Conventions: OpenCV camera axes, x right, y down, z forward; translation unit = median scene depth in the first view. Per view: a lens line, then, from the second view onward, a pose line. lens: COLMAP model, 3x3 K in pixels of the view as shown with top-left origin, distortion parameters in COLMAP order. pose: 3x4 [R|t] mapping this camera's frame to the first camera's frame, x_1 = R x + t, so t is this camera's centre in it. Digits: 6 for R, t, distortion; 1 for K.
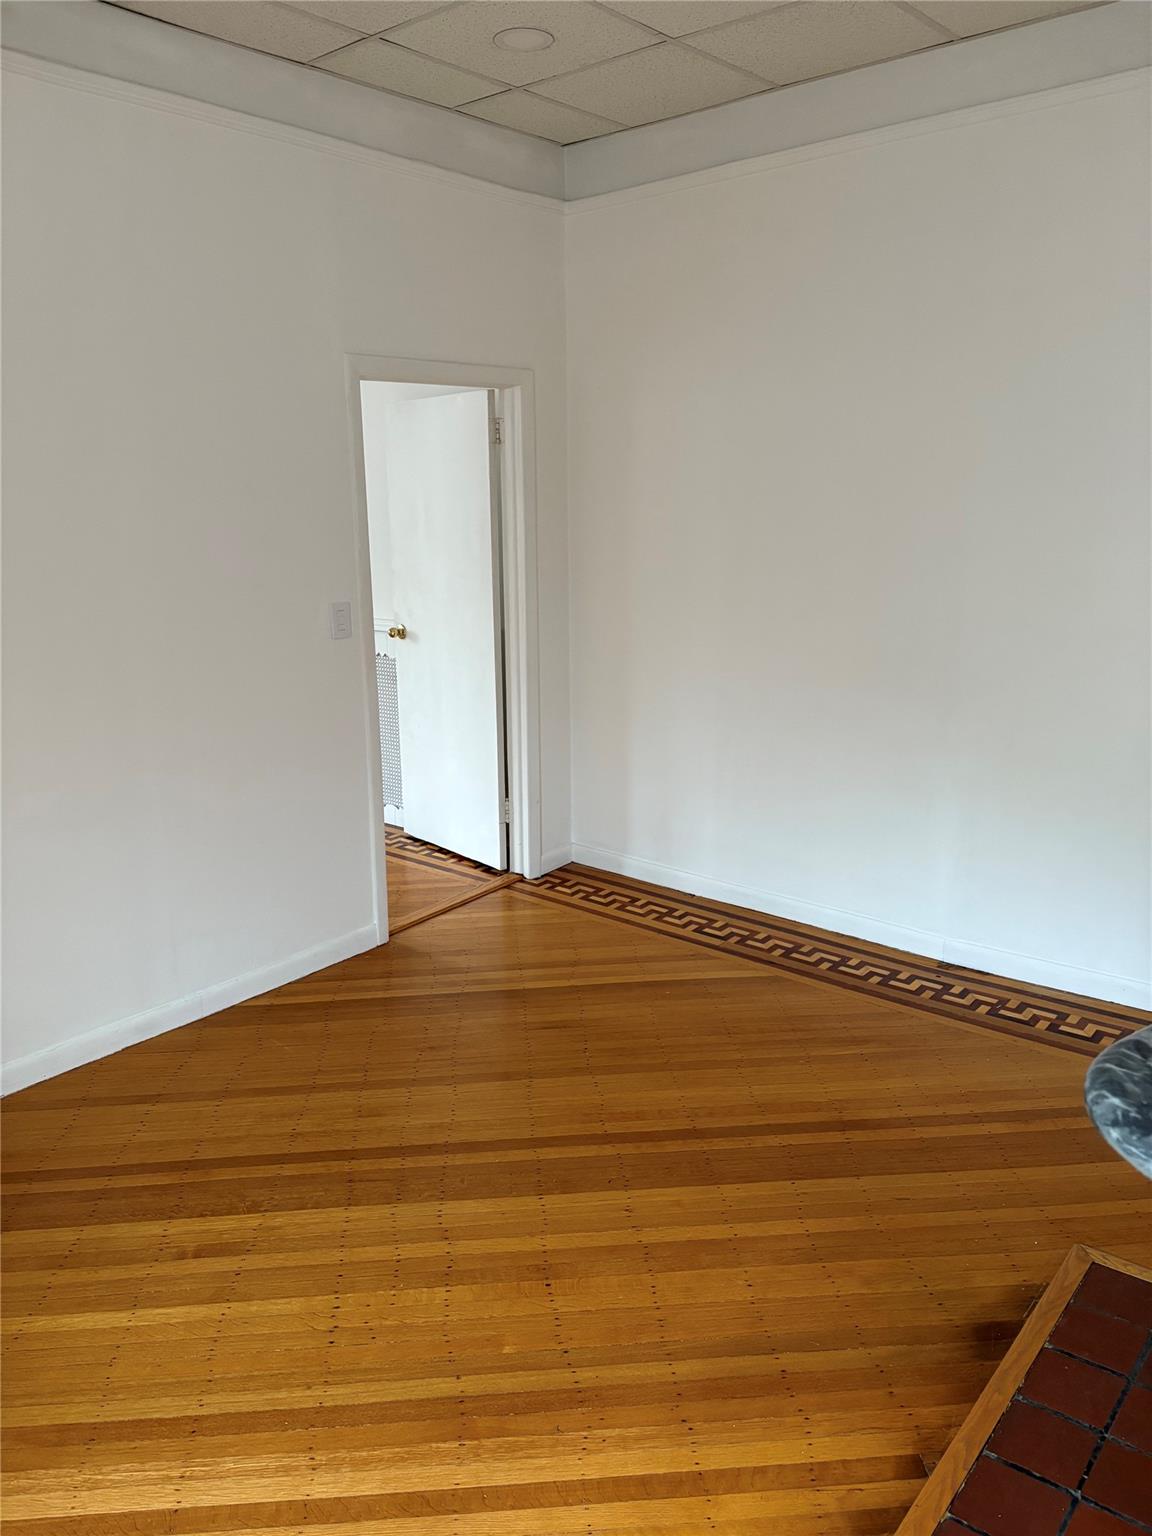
lens RADIAL K [[1154.2, 0, 576.0], [0, 1154.2, 768.0], [0, 0, 1]] dist [0.180569, -0.276016]
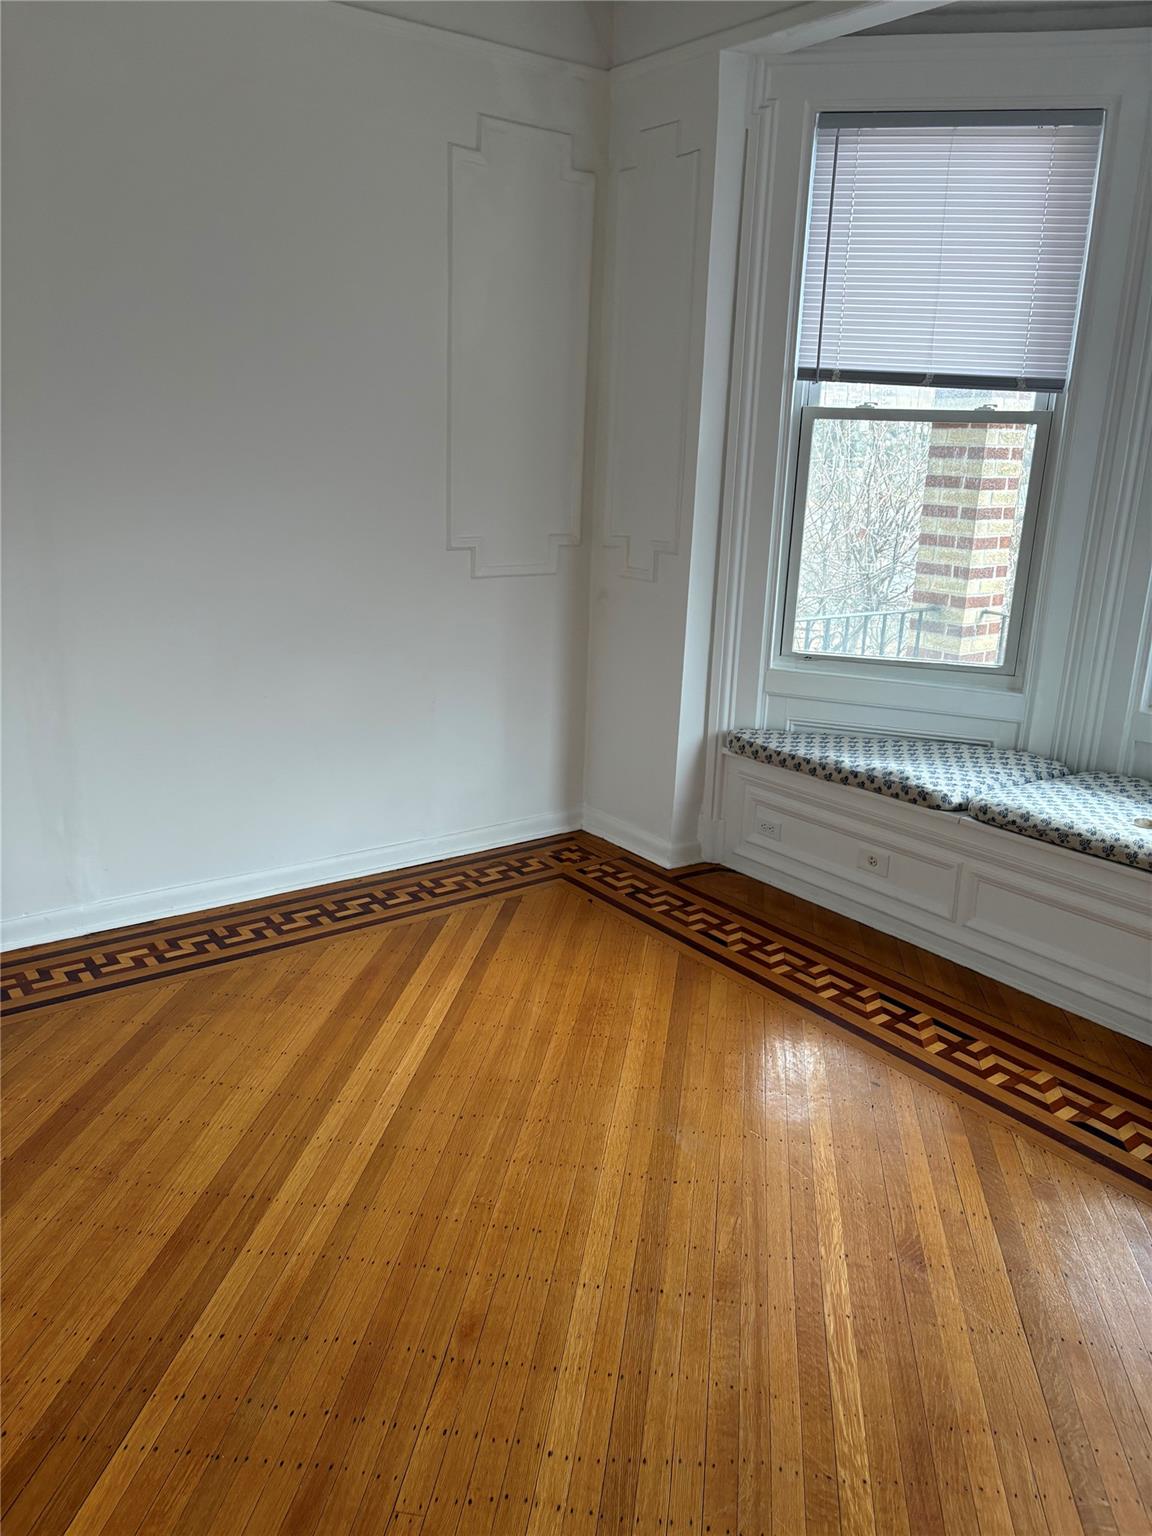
lens RADIAL K [[1154.2, 0, 576.0], [0, 1154.2, 768.0], [0, 0, 1]] dist [0.180569, -0.276016]
pose [[0.227090, -0.251257, 0.940904, -0.882955], [0.191459, 0.958809, 0.209829, -0.163675], [-0.954868, 0.132495, 0.265841, 0.759441]]
